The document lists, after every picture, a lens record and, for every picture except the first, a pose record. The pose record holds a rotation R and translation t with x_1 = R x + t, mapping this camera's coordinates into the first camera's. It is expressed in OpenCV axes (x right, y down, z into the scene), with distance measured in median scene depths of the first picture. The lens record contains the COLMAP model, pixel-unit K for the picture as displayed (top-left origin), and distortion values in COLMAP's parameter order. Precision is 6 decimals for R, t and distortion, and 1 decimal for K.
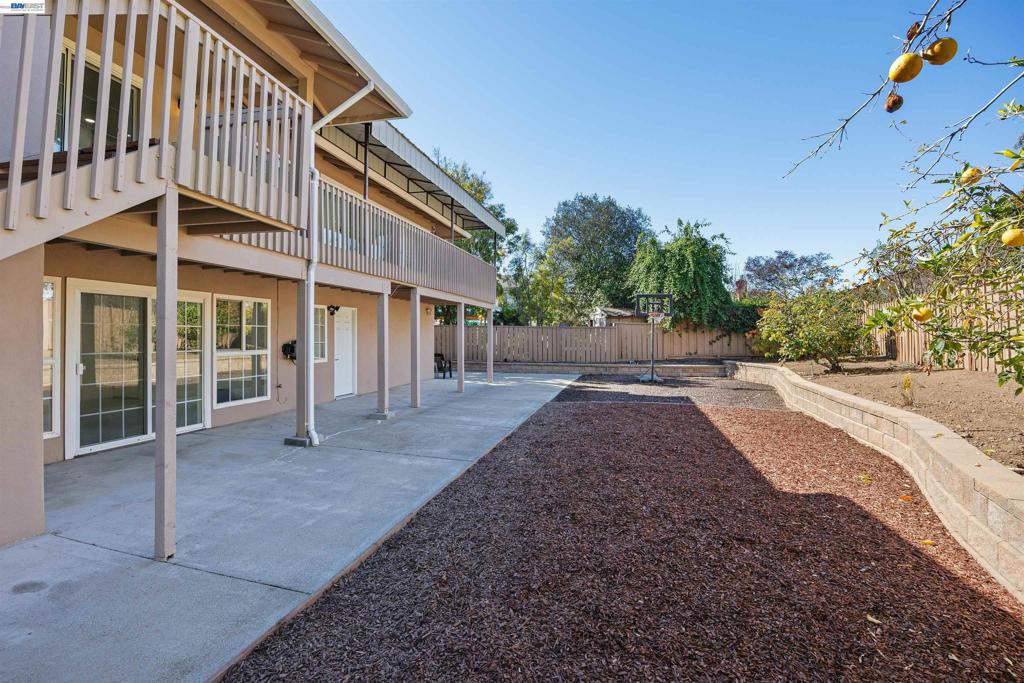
lens RADIAL K [[466.4, 0, 503.5], [0, 466.4, 335.3], [0, 0, 1]] dist [-0.004008, -0.000180]
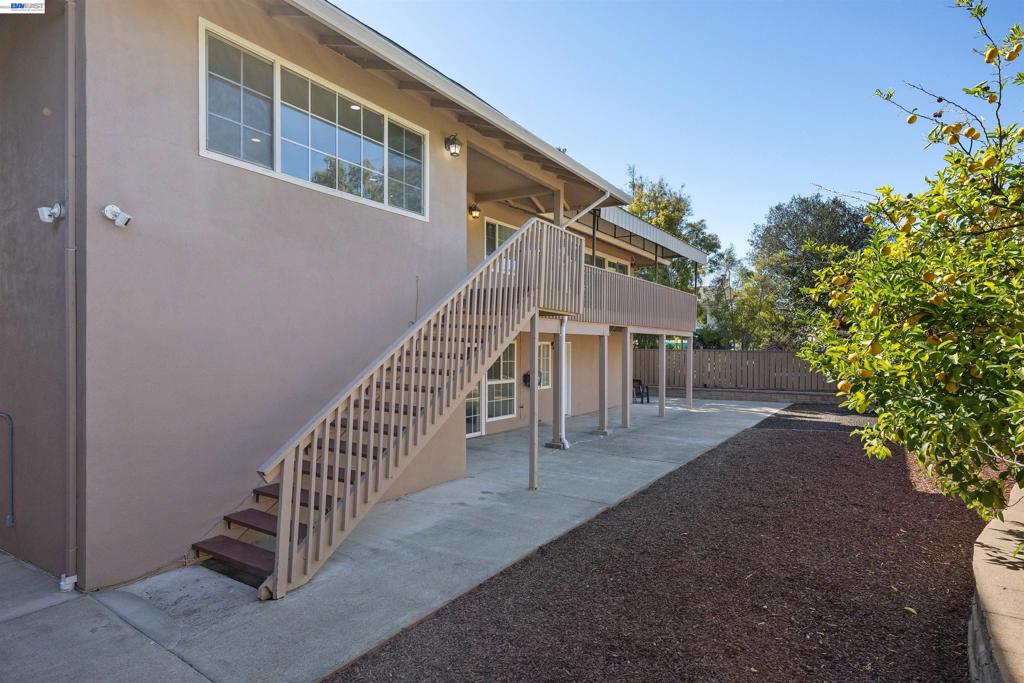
lens RADIAL K [[558.0, 0, 509.7], [0, 558.0, 372.1], [0, 0, 1]] dist [0.005662, 0.001066]
pose [[0.945912, 0.006883, -0.324350, -0.006567], [0.005805, 0.999256, 0.038136, -0.032141], [0.324371, -0.037956, 0.945168, -0.325102]]
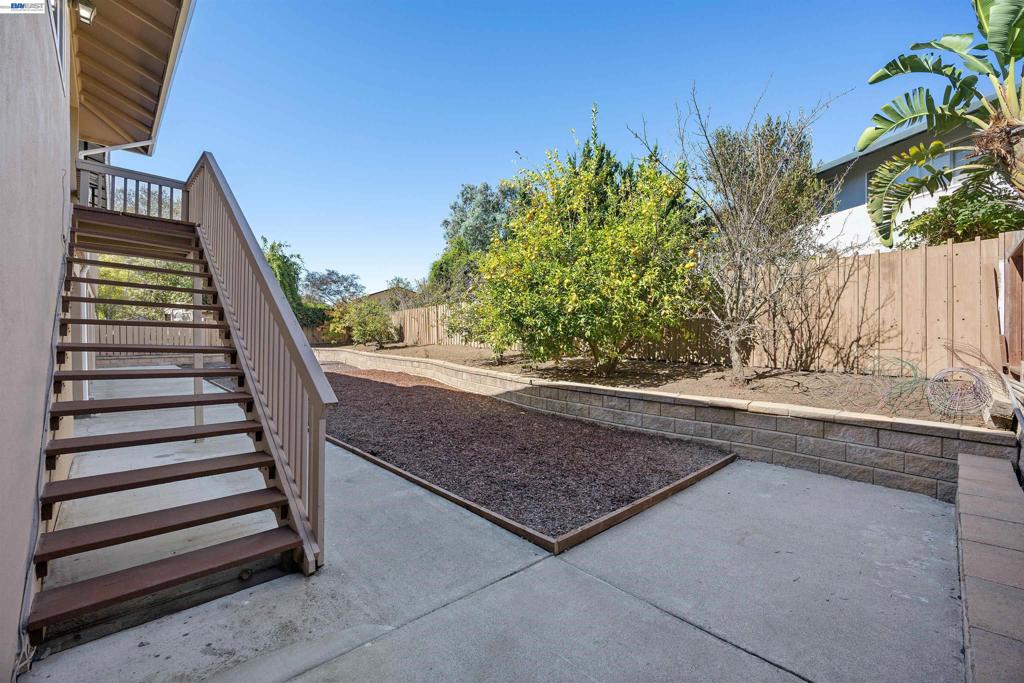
lens RADIAL K [[431.0, 0, 507.5], [0, 431.0, 332.7], [0, 0, 1]] dist [-0.001678, -0.000052]
pose [[0.532272, -0.004472, 0.846561, -0.351728], [-0.001618, 0.999979, 0.006300, 0.003028], [-0.846572, -0.004723, 0.532254, -0.245374]]
